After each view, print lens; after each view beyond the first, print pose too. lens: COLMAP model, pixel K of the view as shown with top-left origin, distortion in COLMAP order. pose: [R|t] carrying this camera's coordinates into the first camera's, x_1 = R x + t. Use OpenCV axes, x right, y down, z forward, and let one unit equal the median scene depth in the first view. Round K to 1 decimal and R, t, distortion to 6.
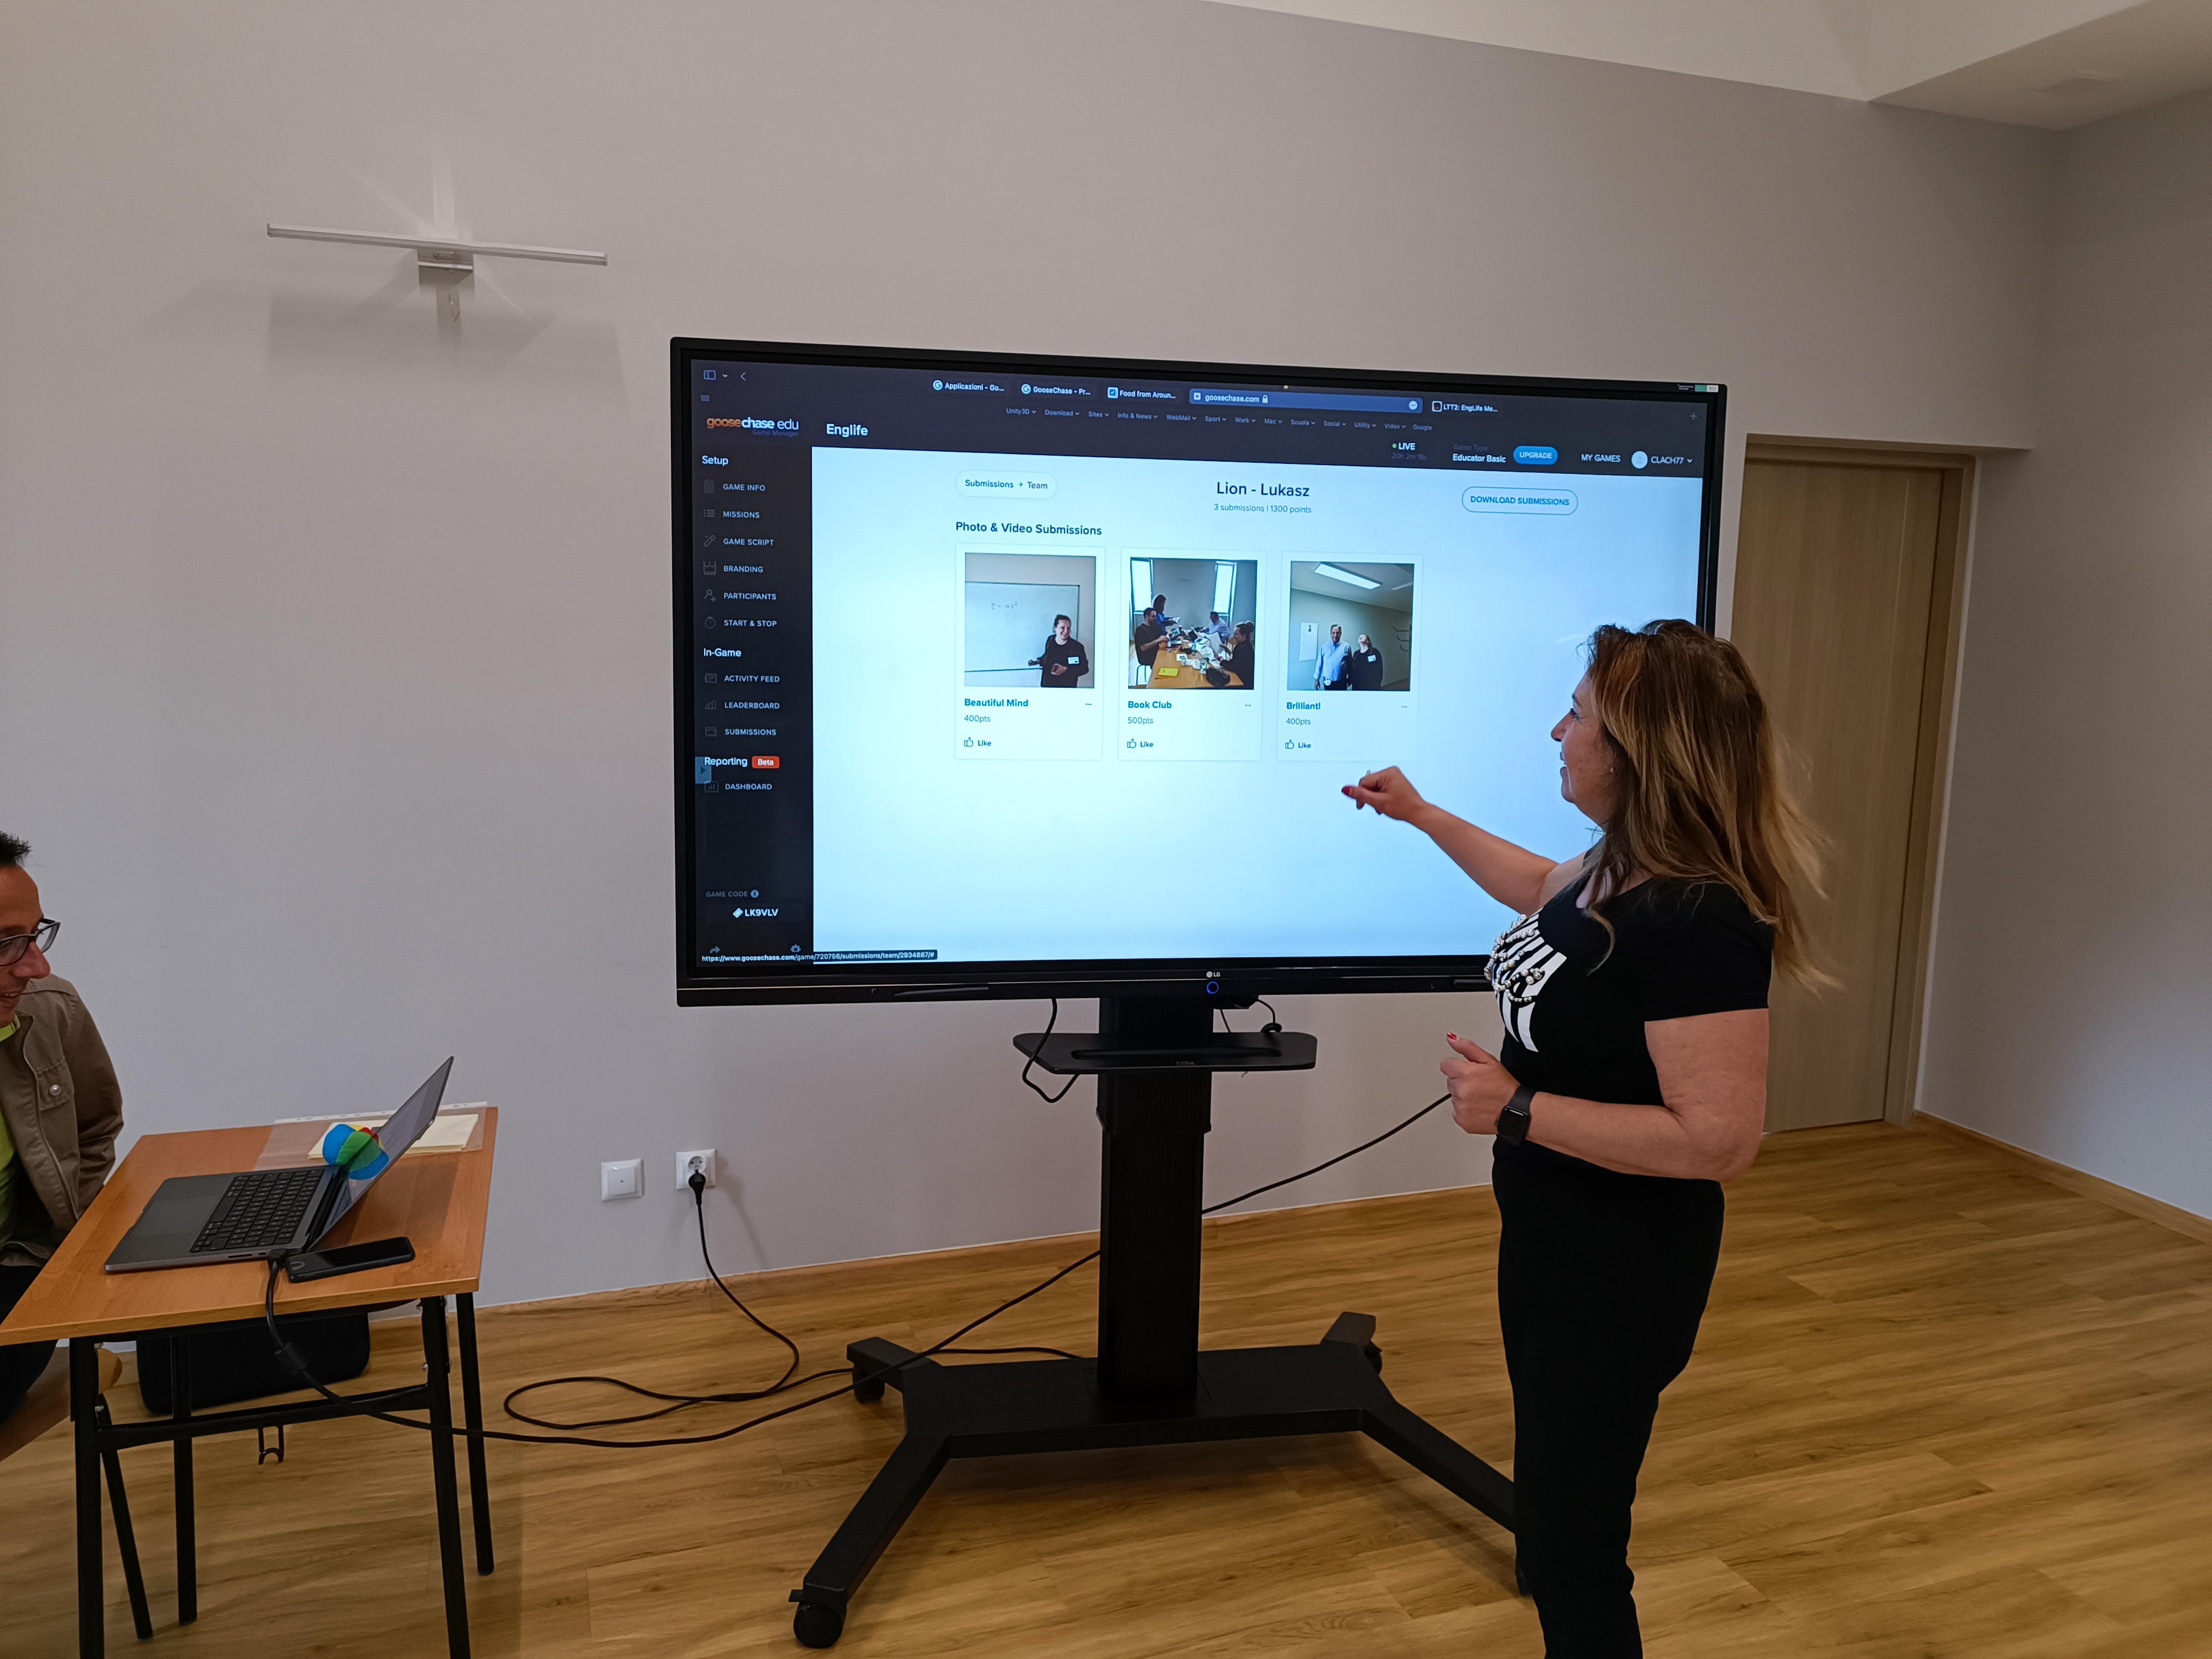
lens RADIAL K [[1599.5, 0, 1099.6], [0, 1599.5, 834.6], [0, 0, 1]] dist [0.099734, 0.000226]
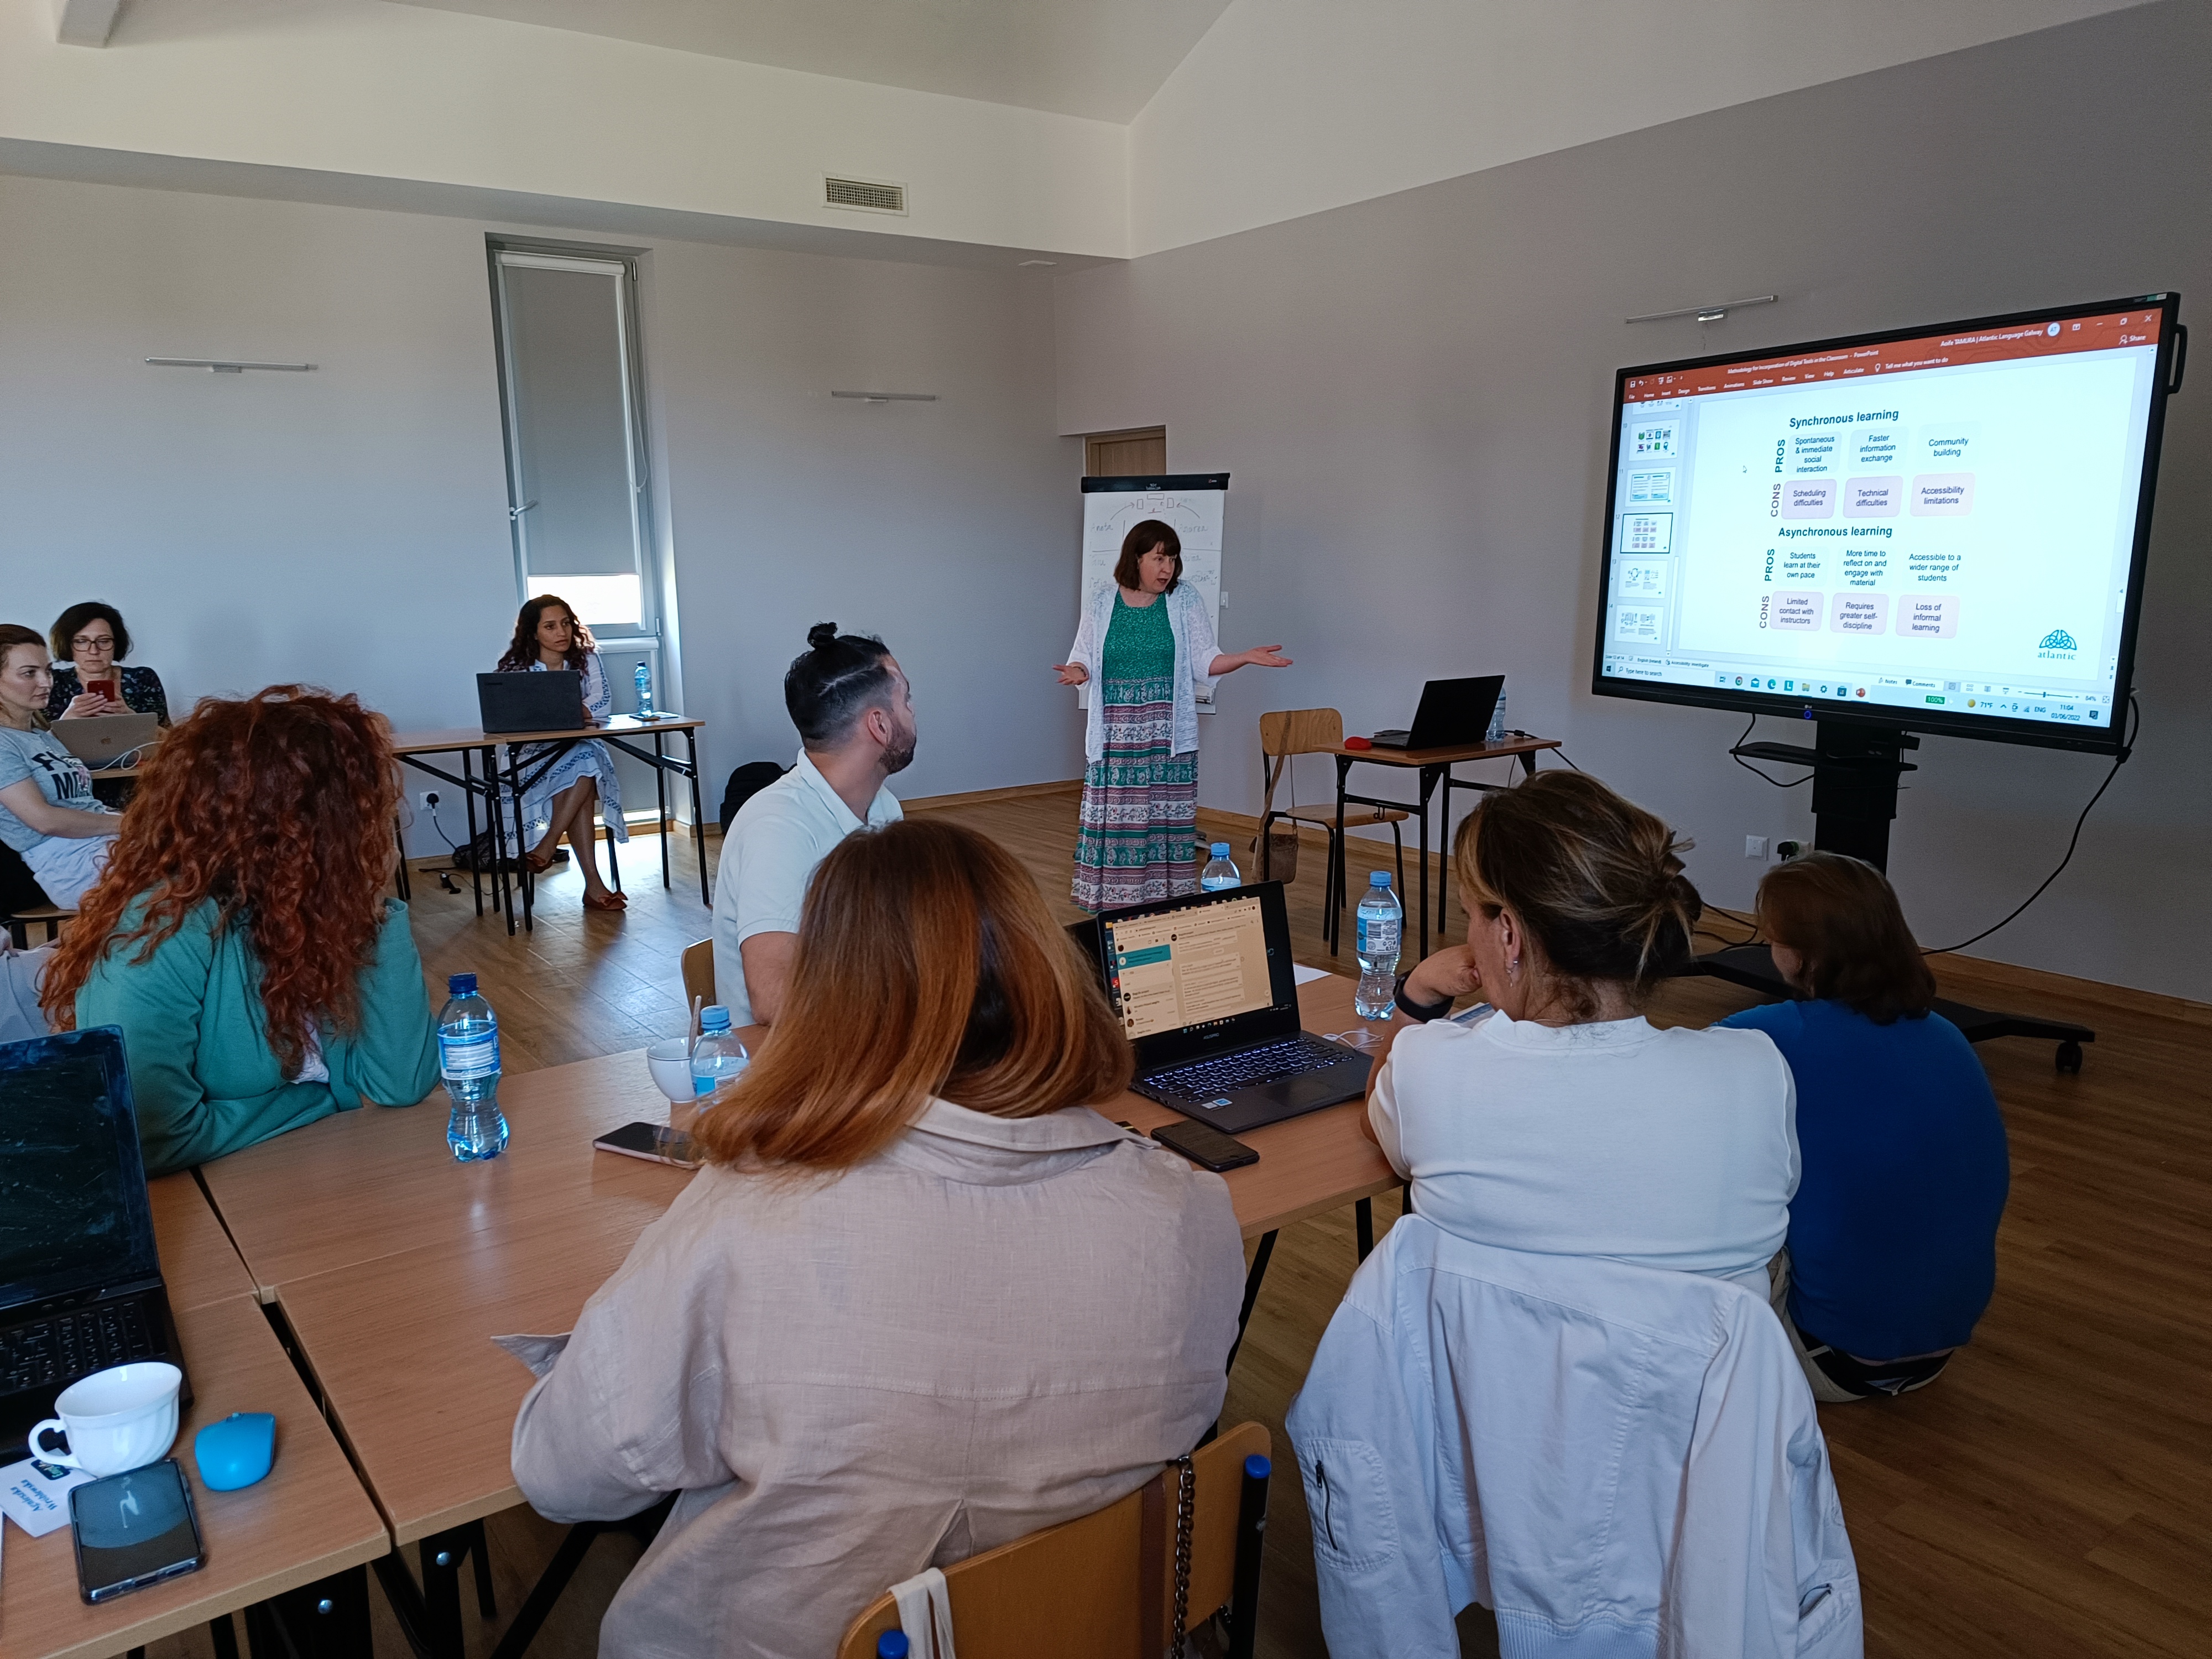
lens RADIAL K [[1573.9, 0, 1093.6], [0, 1573.9, 830.2], [0, 0, 1]] dist [0.012047, -0.003074]
pose [[0.242118, 0.159476, -0.957051, 1.357921], [-0.103044, 0.985047, 0.138073, 0.056849], [0.964760, 0.065188, 0.254930, -0.112248]]
